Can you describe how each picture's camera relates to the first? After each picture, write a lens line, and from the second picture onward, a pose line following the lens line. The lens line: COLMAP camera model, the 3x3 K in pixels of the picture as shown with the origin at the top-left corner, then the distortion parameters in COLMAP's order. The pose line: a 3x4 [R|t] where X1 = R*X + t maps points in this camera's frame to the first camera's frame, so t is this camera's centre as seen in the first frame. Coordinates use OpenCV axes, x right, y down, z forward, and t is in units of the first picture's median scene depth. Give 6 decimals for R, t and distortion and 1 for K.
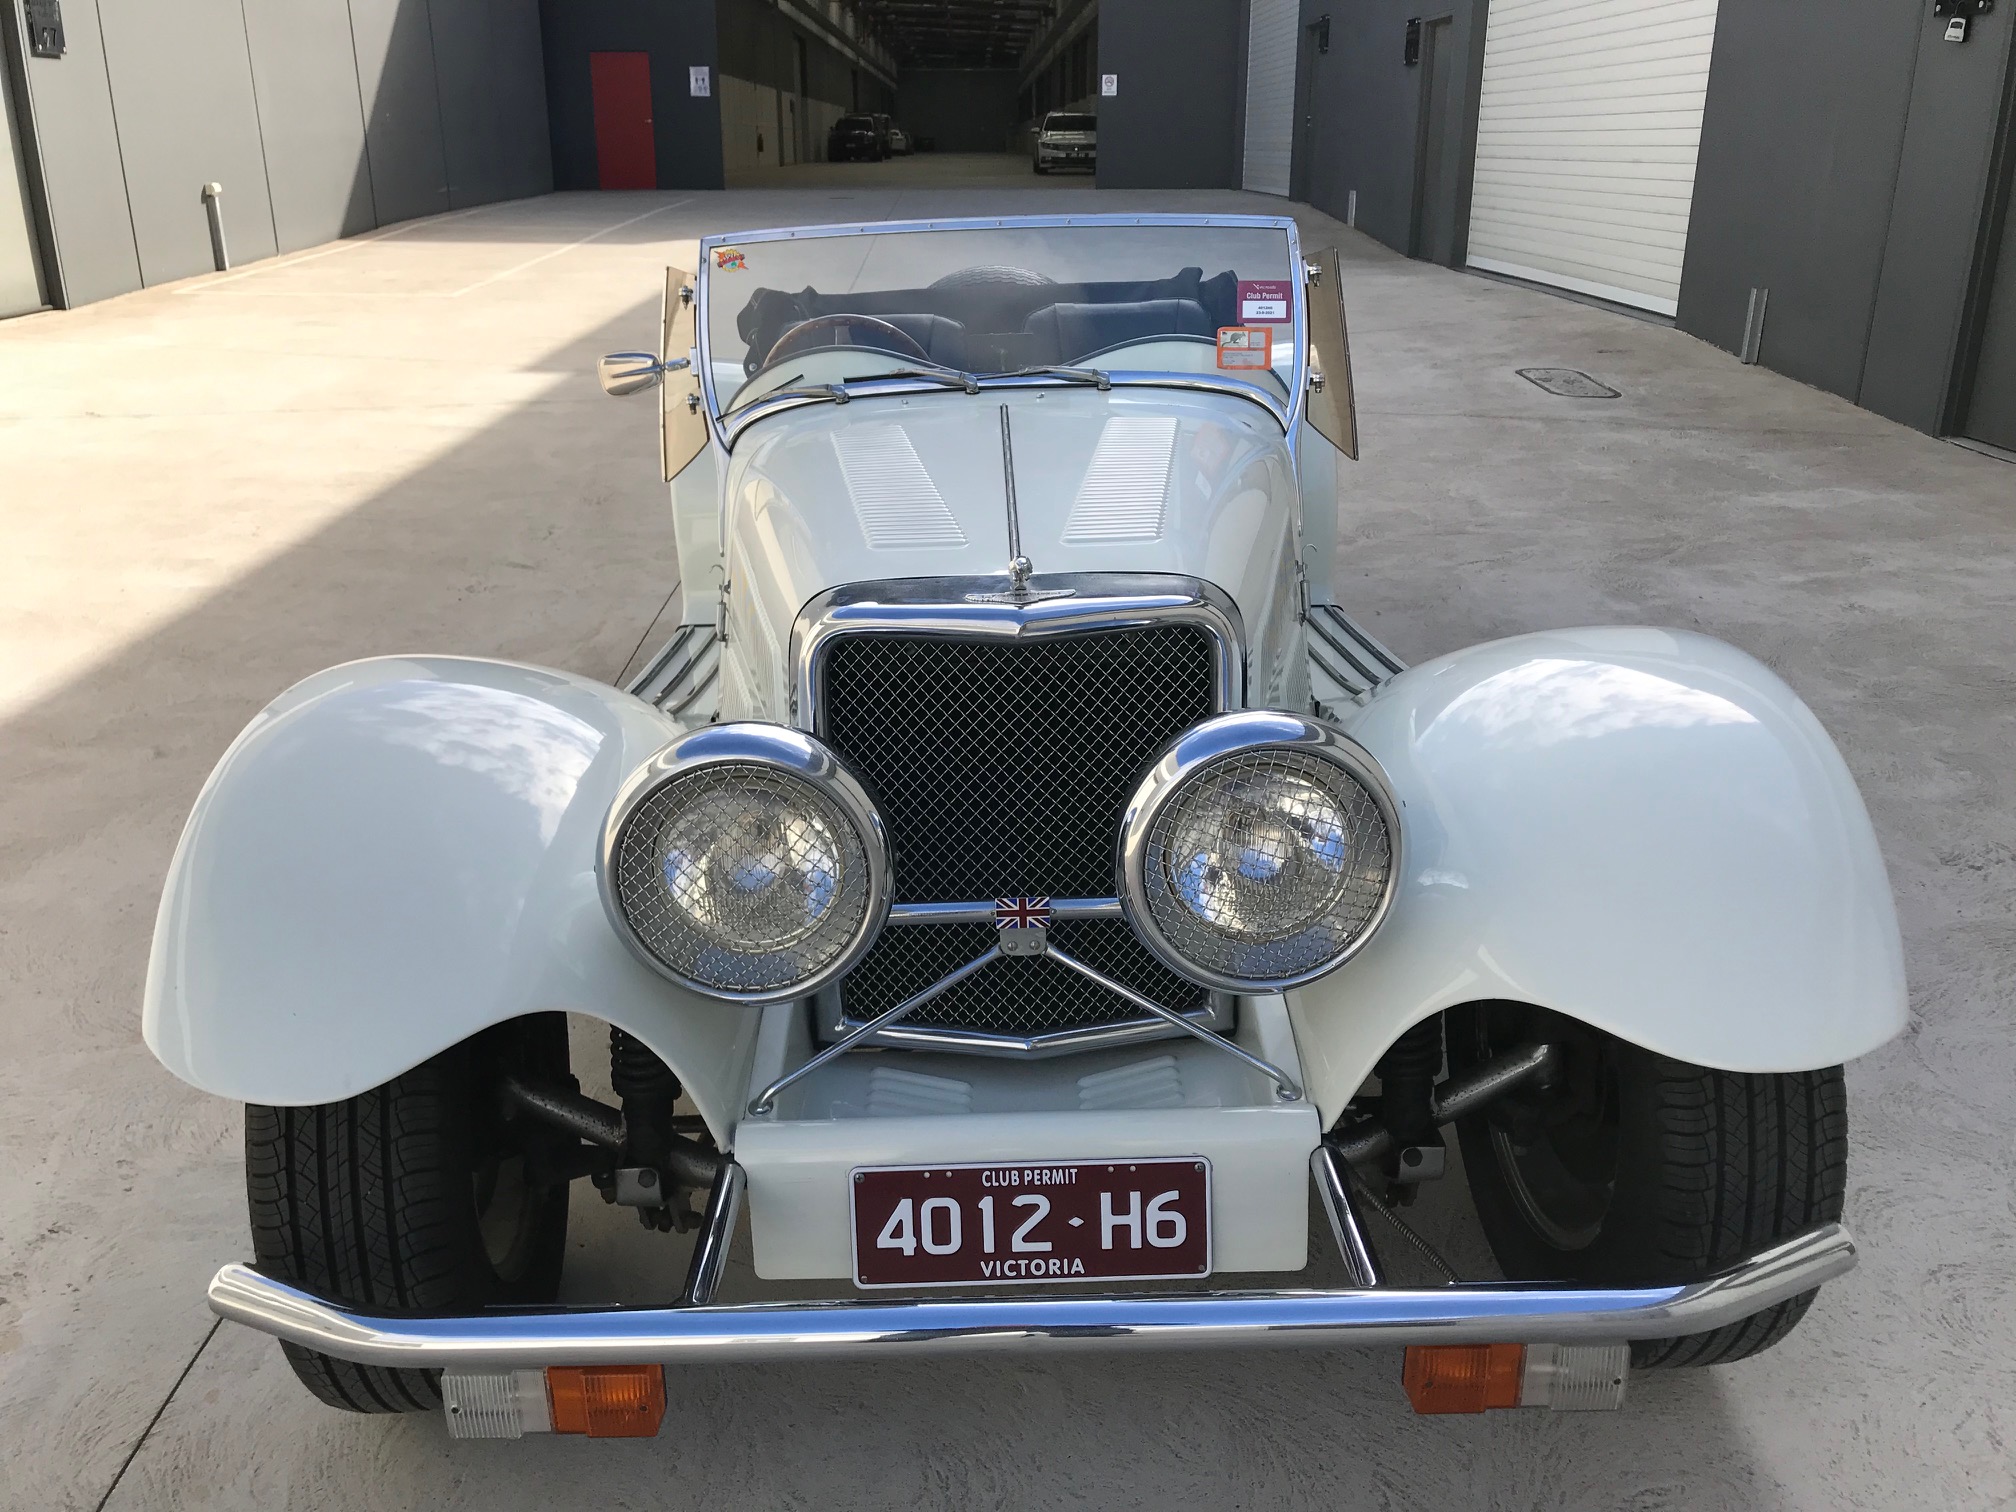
lens RADIAL K [[1610.9, 0, 1008.0], [0, 1610.9, 756.0], [0, 0, 1]] dist [0.101156, -0.160573]
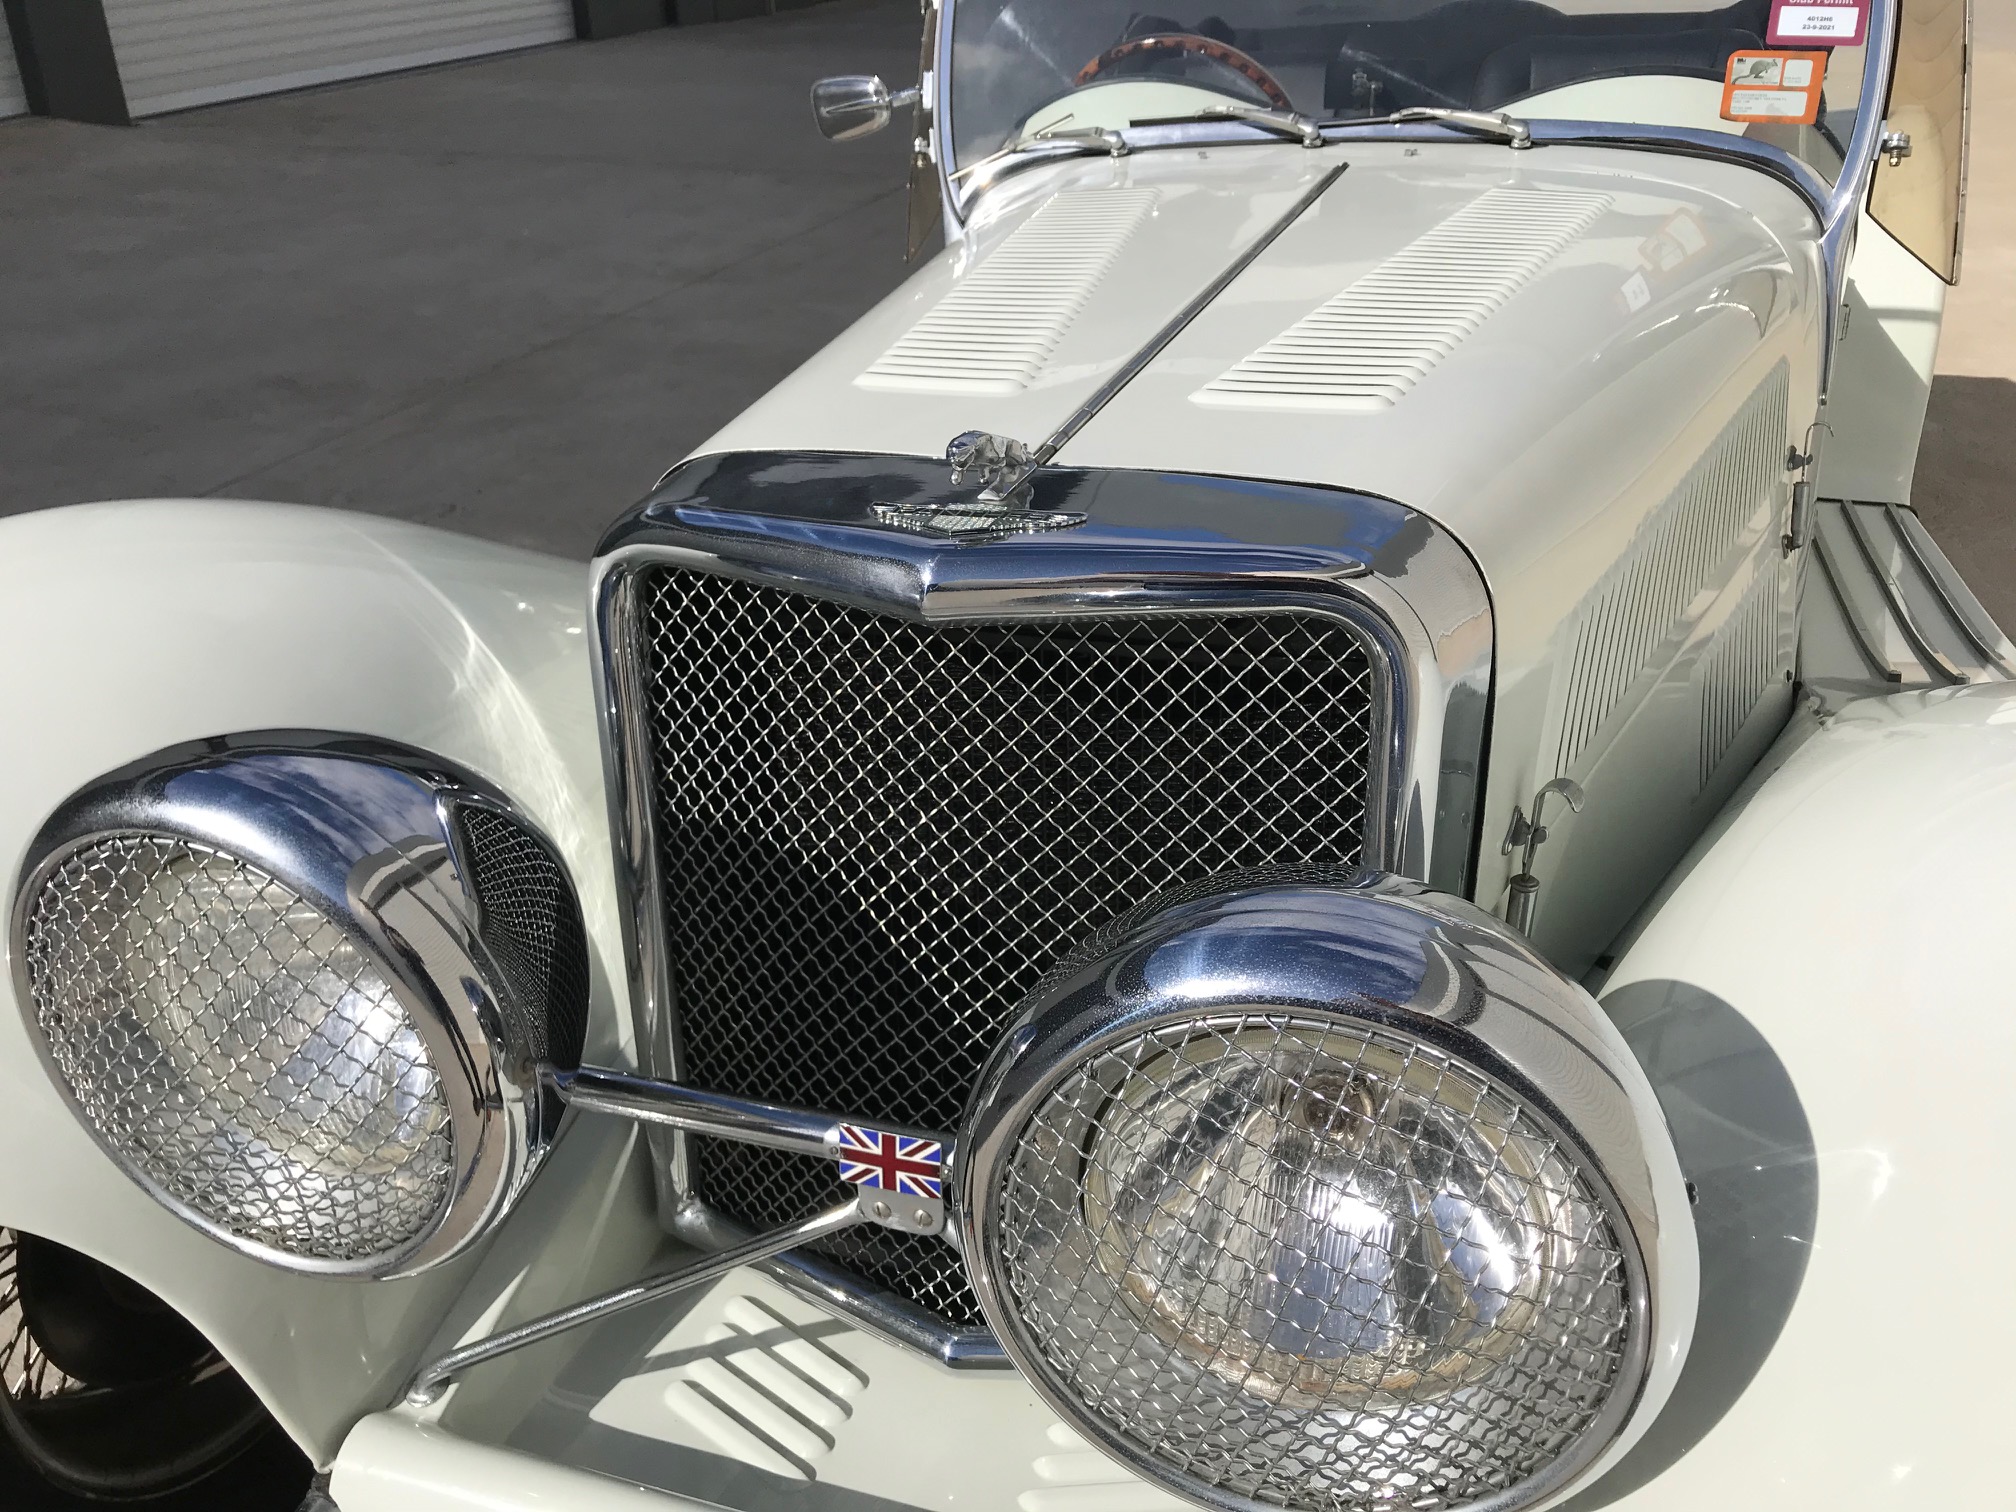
lens RADIAL K [[1610.9, 0, 1008.0], [0, 1610.9, 756.0], [0, 0, 1]] dist [0.101156, -0.160573]
pose [[0.943140, 0.148756, -0.297252, 0.173237], [-0.115205, 0.985130, 0.127464, -0.091634], [0.311793, -0.085972, 0.946253, 0.568100]]
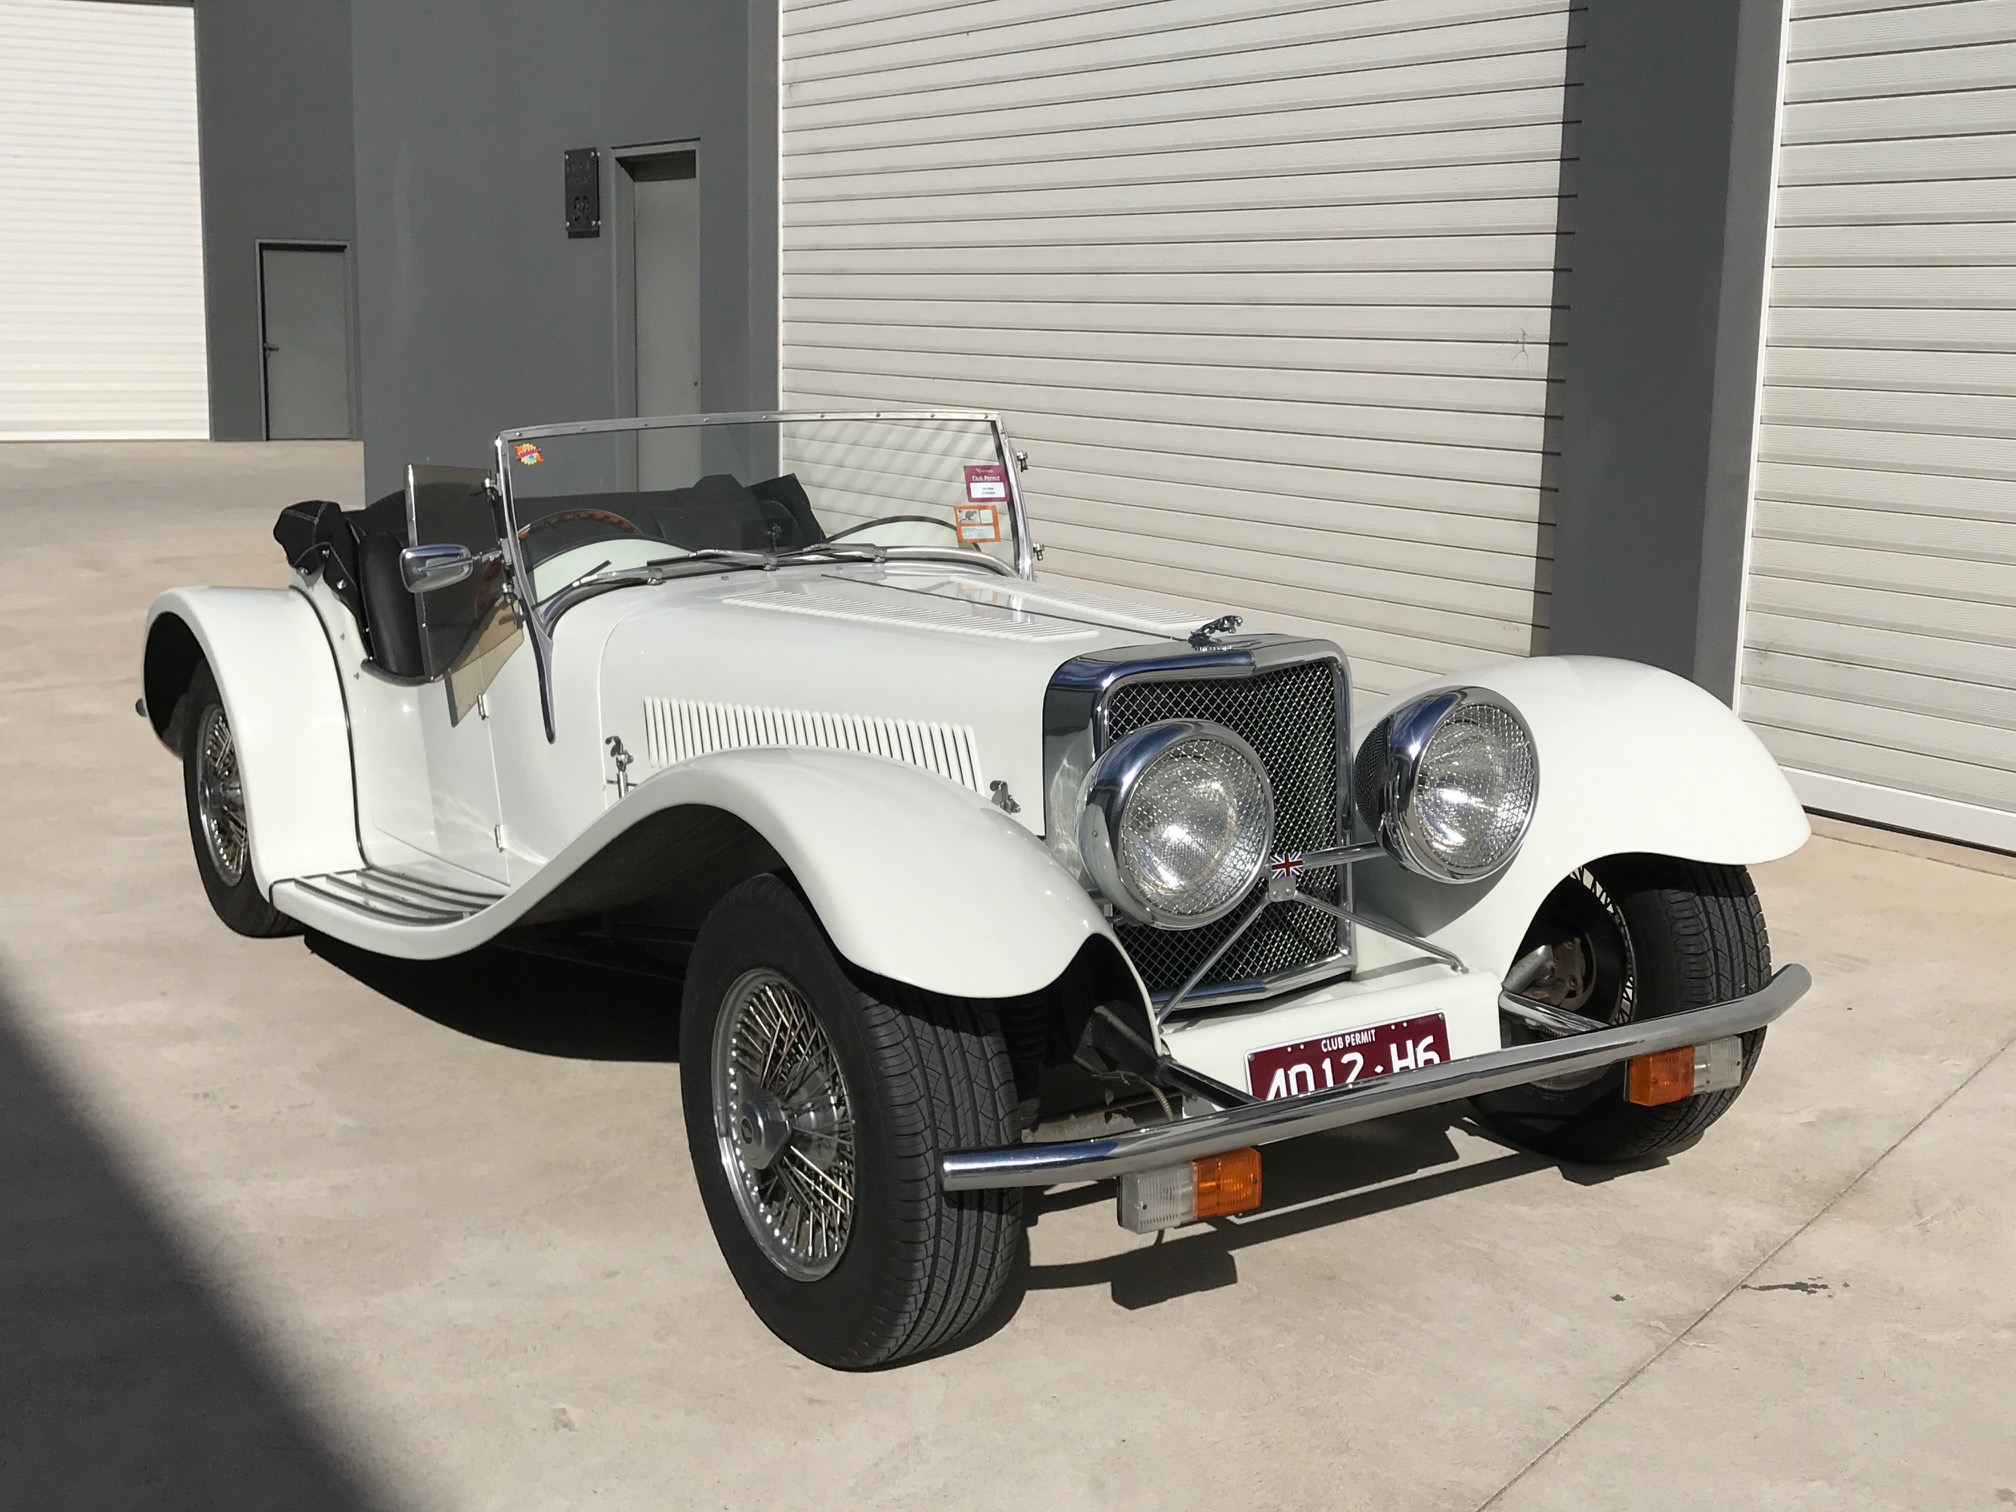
lens RADIAL K [[2452.6, 0, 1008.0], [0, 2452.6, 756.0], [0, 0, 1]] dist [0.010158, 0.017579]
pose [[0.847936, -0.072911, 0.525060, -1.296705], [0.181638, 0.970497, -0.158567, 0.302502], [-0.498008, 0.229826, 0.836163, -0.642030]]
